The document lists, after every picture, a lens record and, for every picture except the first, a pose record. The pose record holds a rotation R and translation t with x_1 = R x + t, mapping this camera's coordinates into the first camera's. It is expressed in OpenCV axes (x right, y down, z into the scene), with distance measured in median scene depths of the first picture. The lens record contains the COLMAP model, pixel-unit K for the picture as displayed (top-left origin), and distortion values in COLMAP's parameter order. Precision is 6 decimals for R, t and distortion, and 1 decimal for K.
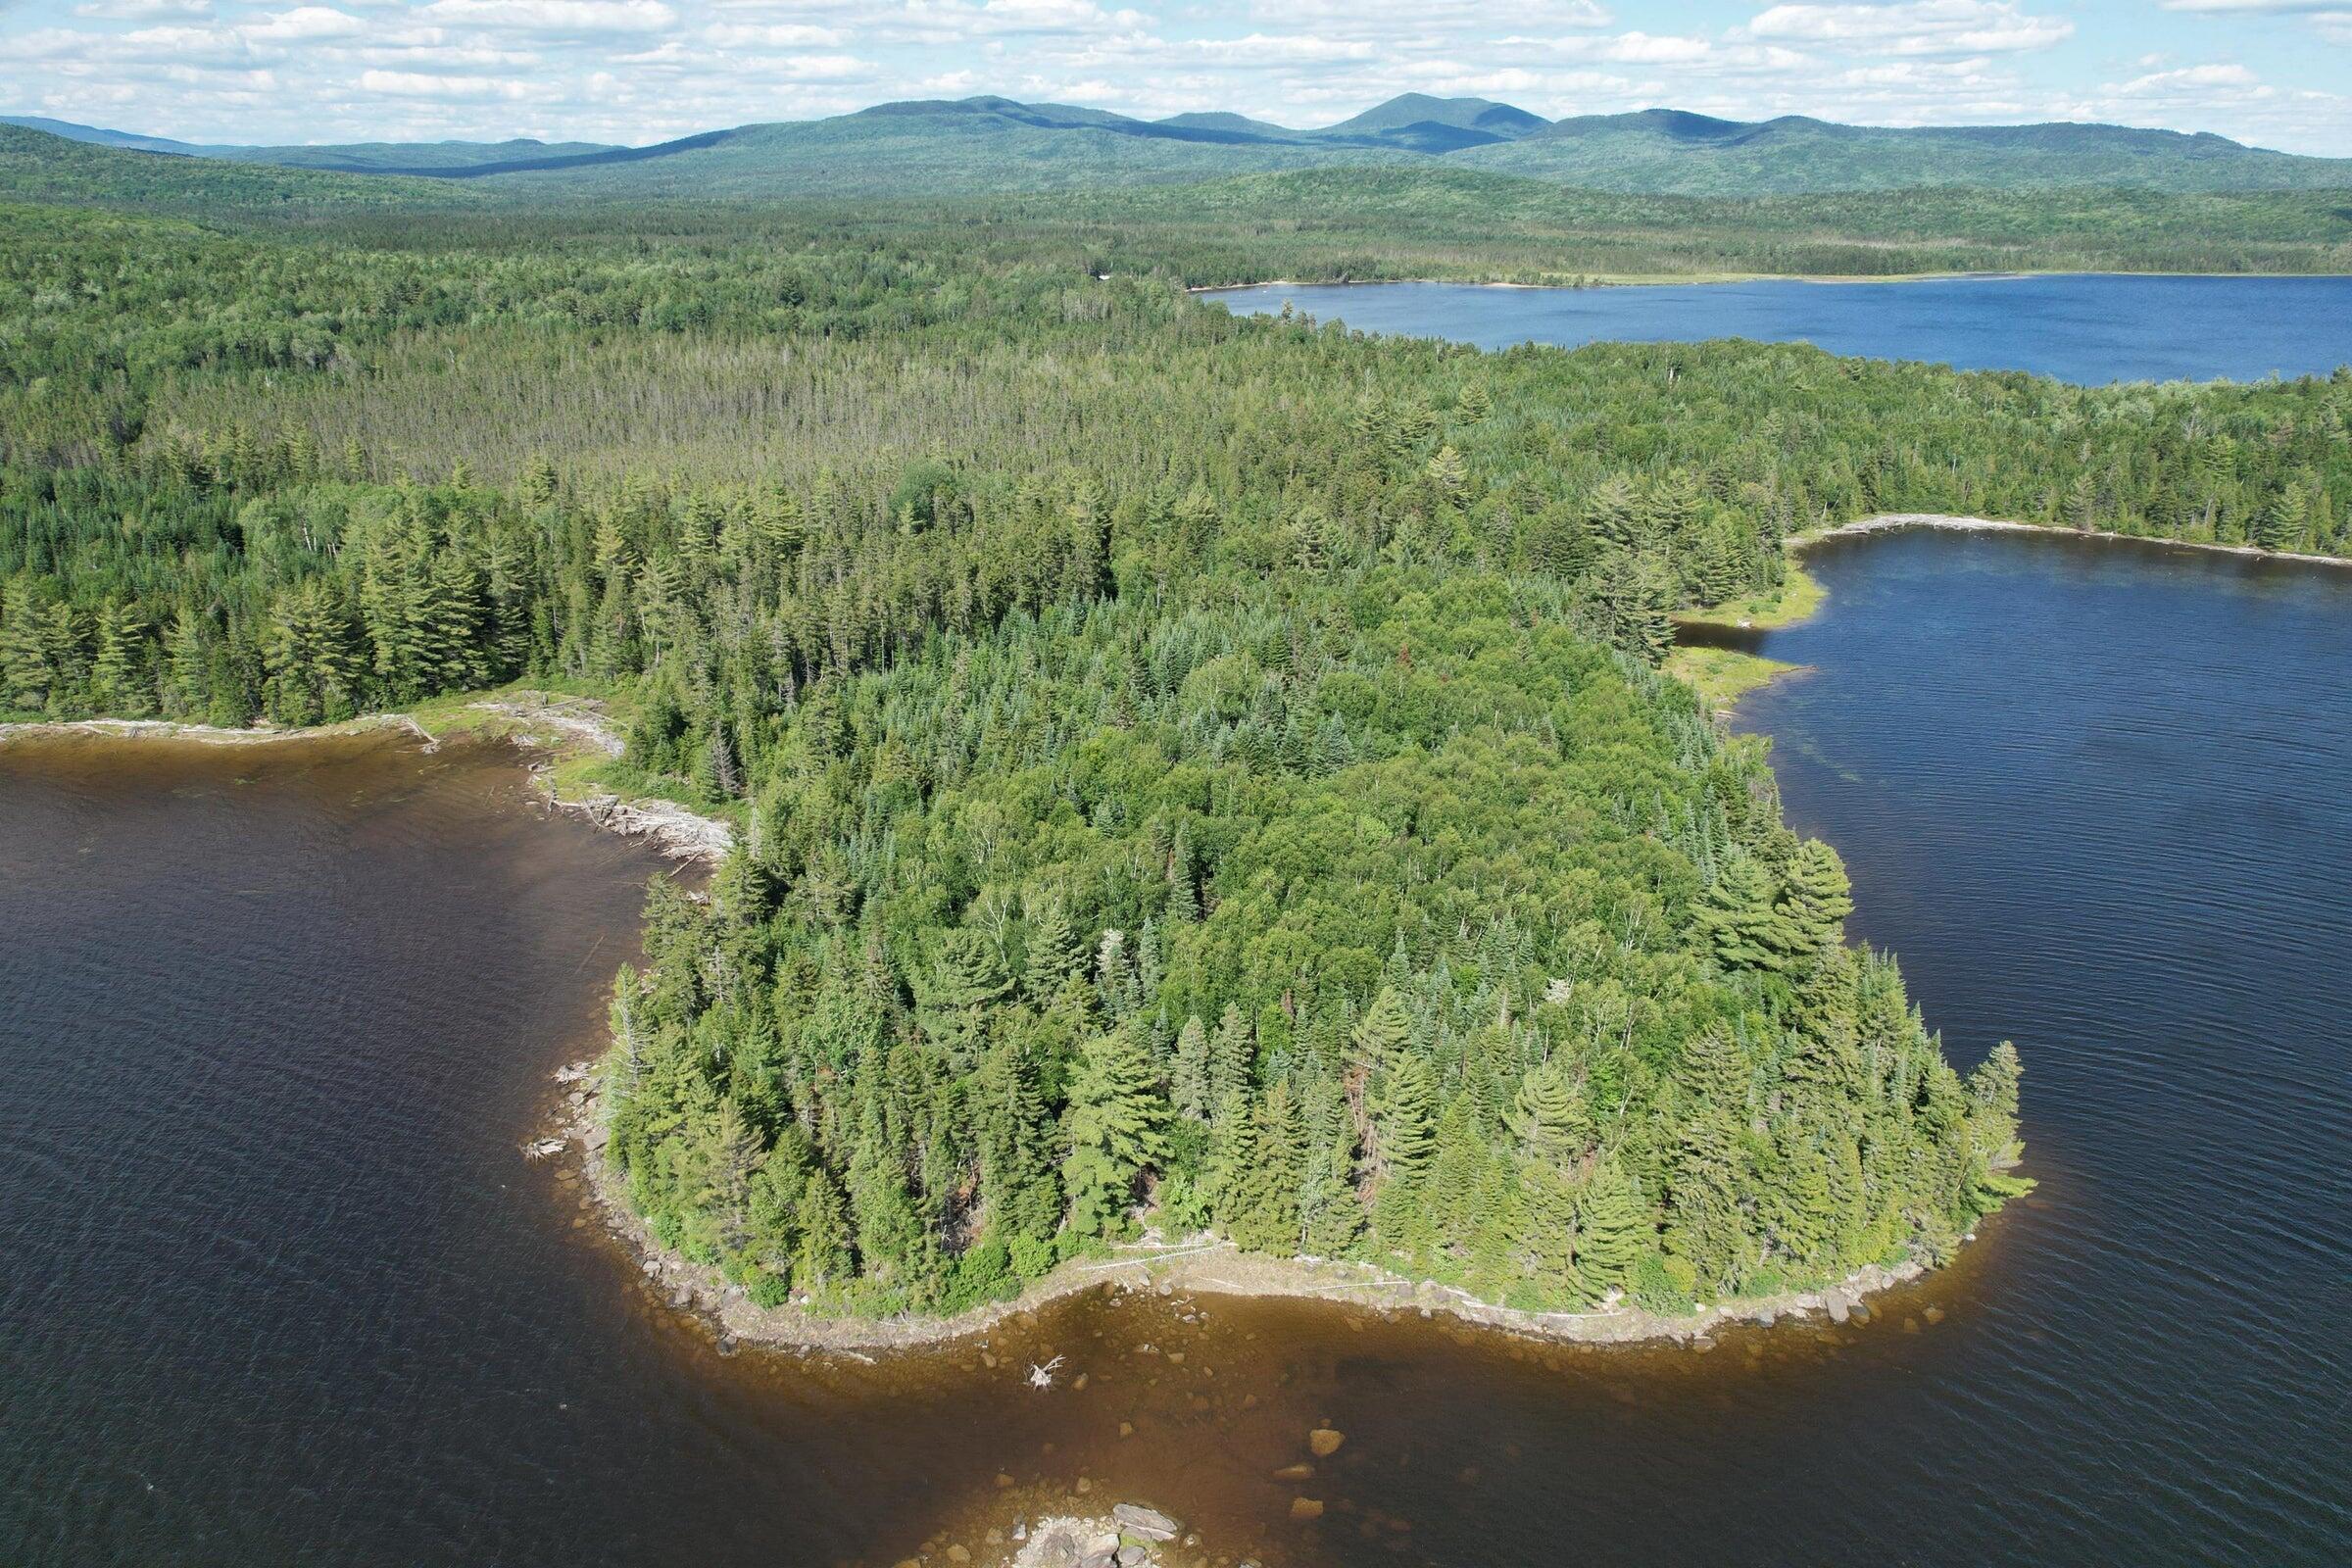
lens RADIAL K [[1500.1, 0, 1190.4], [0, 1500.1, 787.8], [0, 0, 1]] dist [-0.086519, 0.081190]
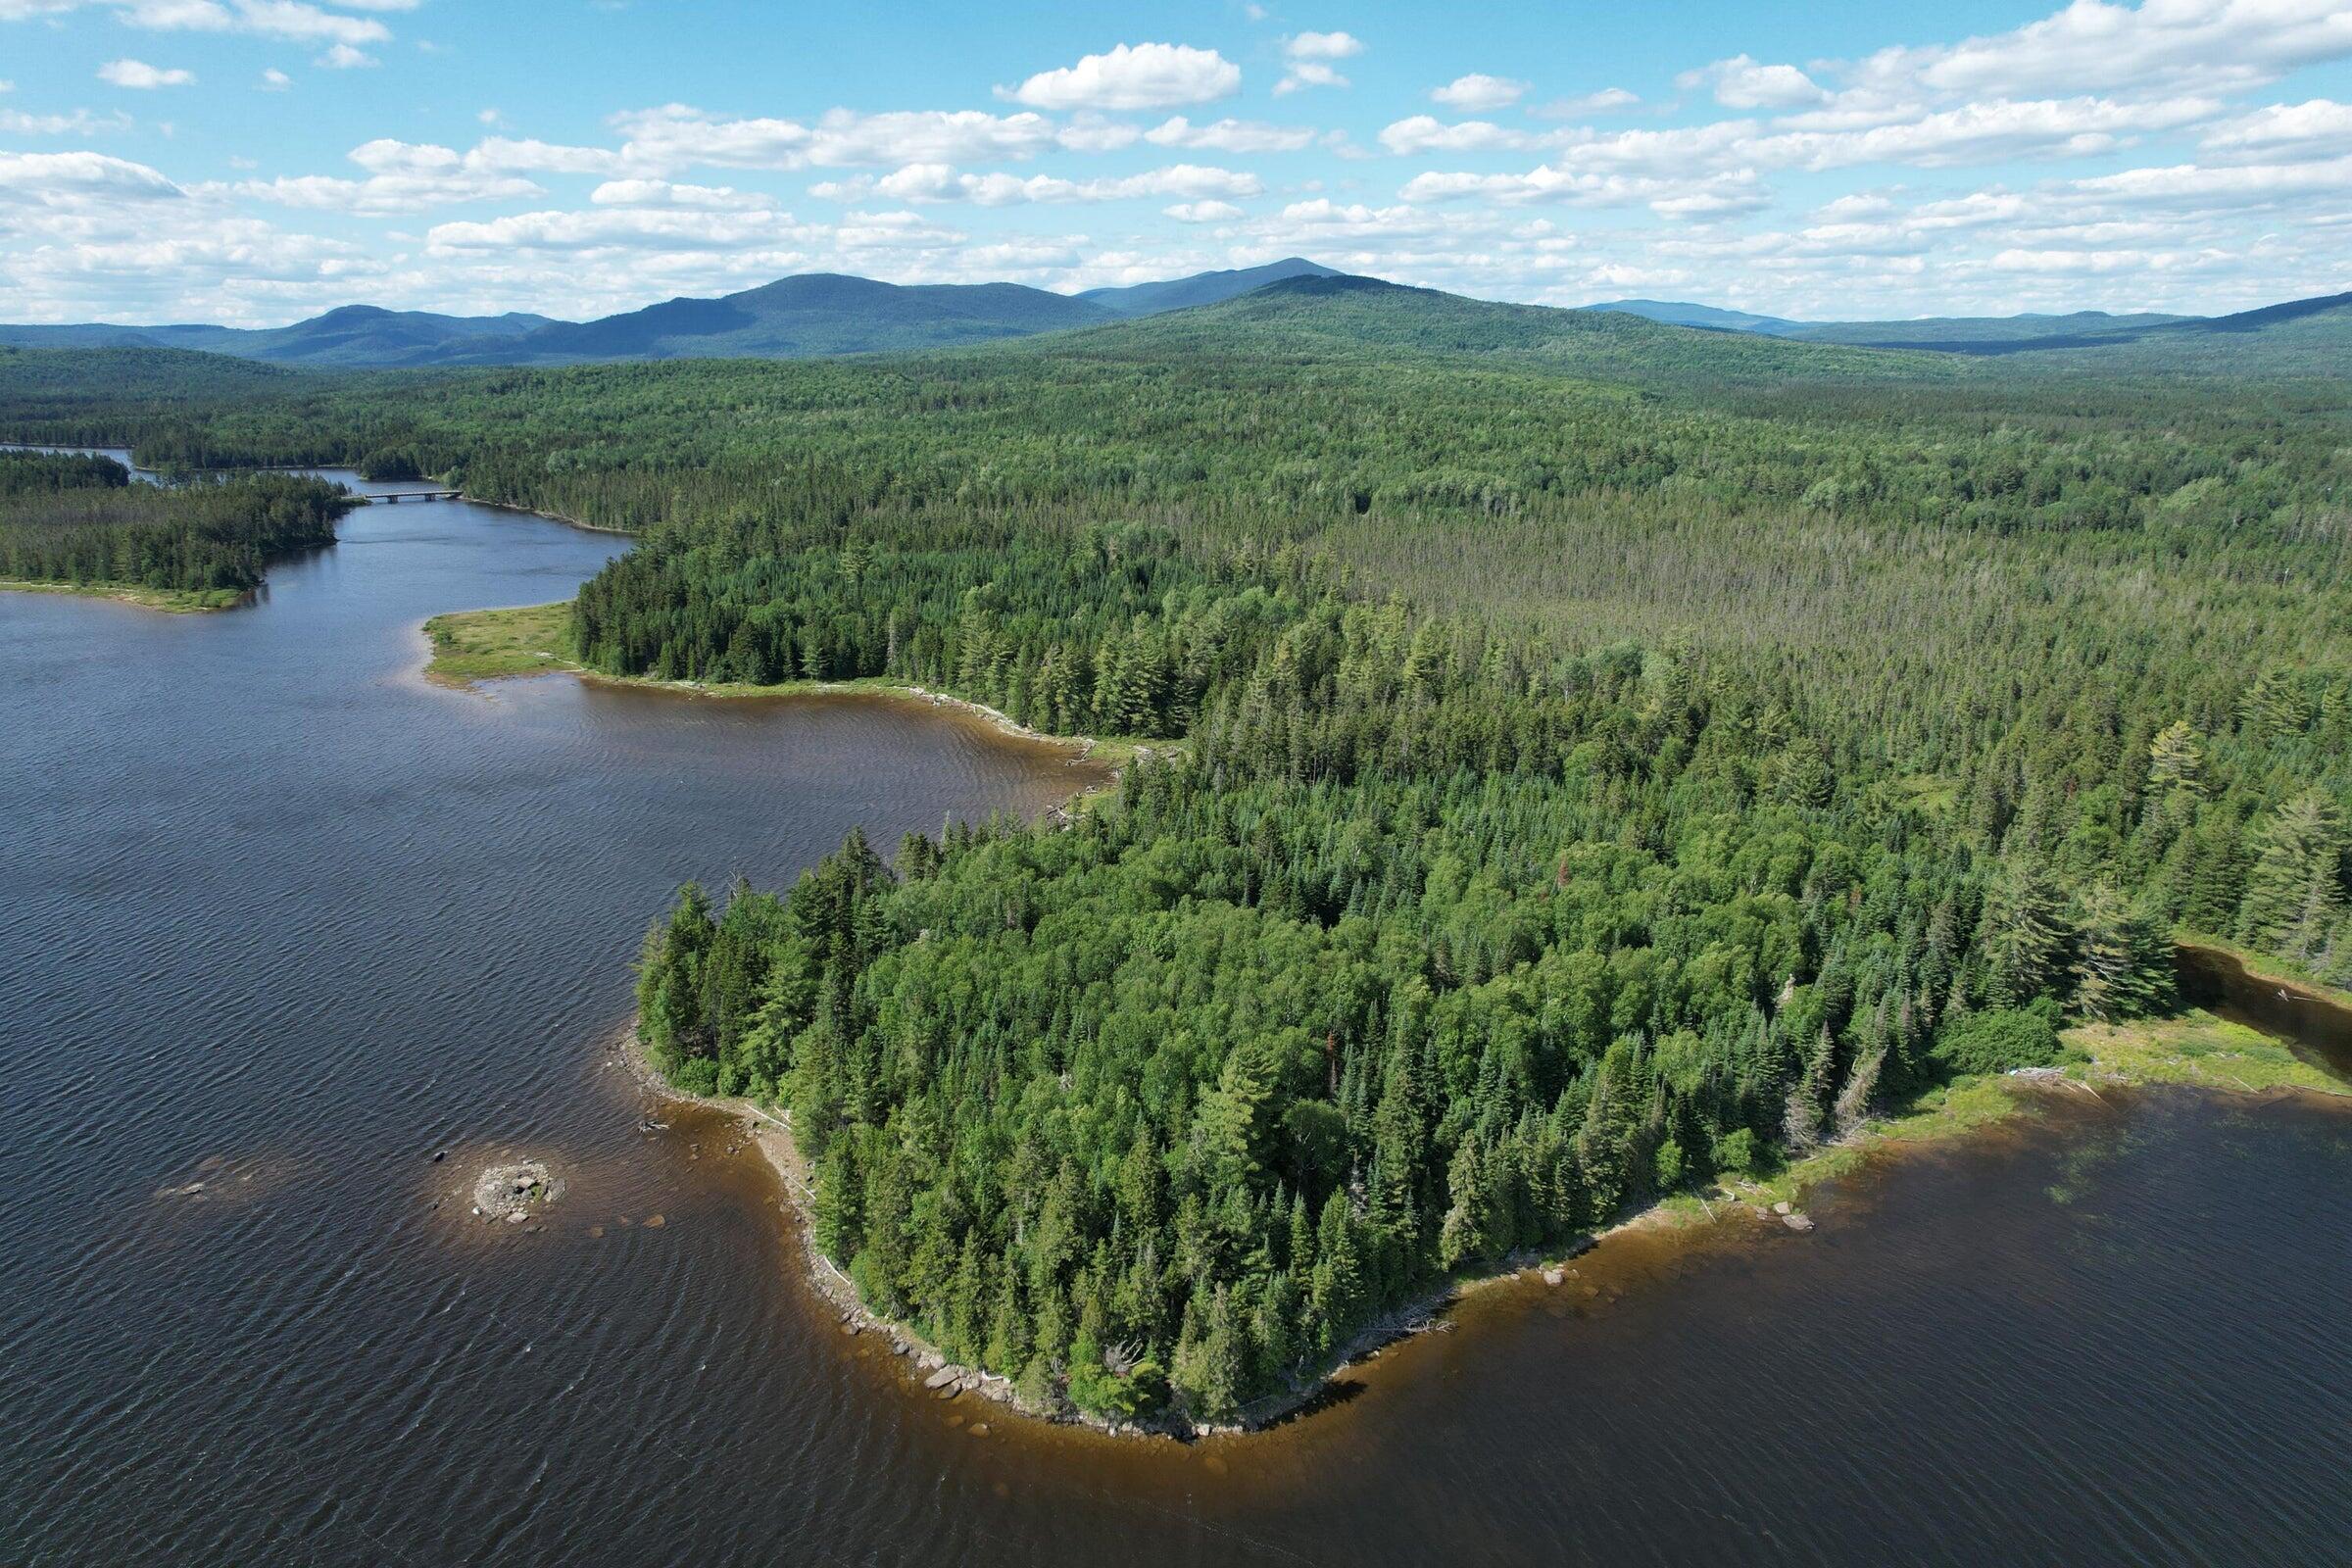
lens RADIAL K [[1500.1, 0, 1190.4], [0, 1500.1, 787.8], [0, 0, 1]] dist [-0.086519, 0.081190]
pose [[0.593660, 0.221876, -0.773523, 0.432459], [-0.300738, 0.952760, 0.042479, -0.063021], [0.746407, 0.207410, 0.632343, 0.100473]]
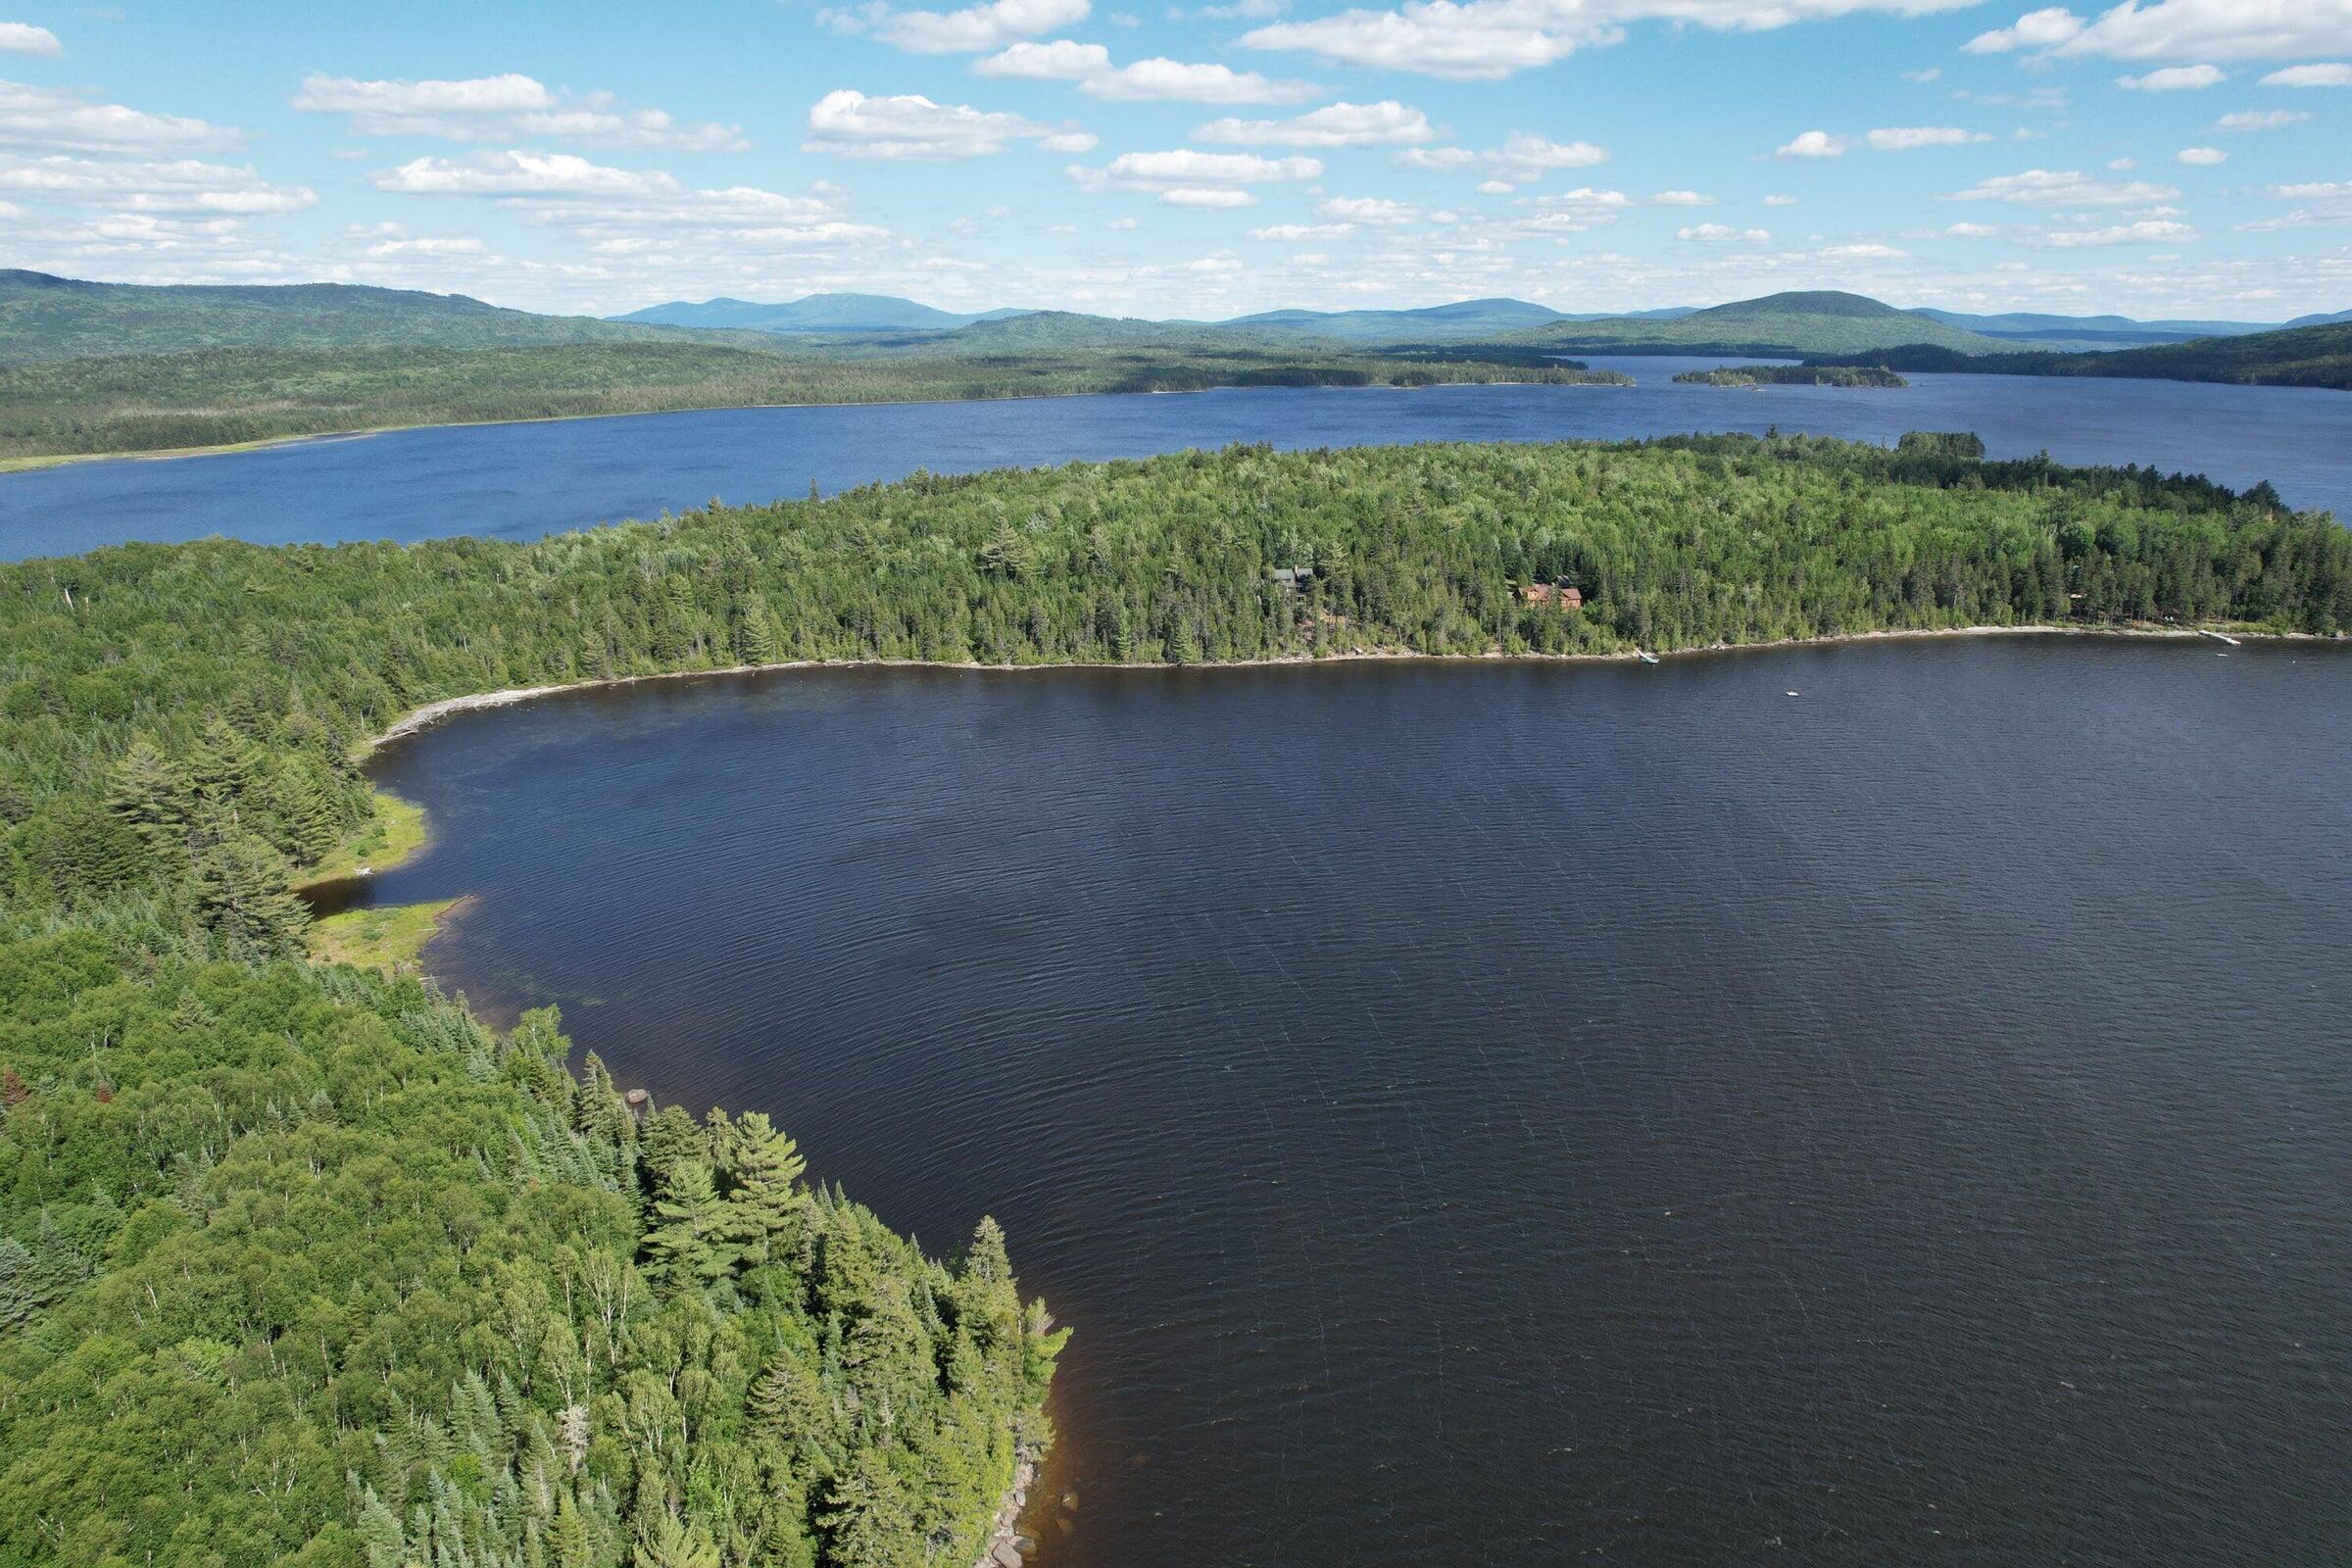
lens RADIAL K [[1500.1, 0, 1190.4], [0, 1500.1, 787.8], [0, 0, 1]] dist [-0.086519, 0.081190]
pose [[0.534110, -0.256280, 0.805635, -0.048509], [0.330693, 0.940350, 0.079895, -0.052185], [-0.778055, 0.223745, 0.587000, 0.069584]]
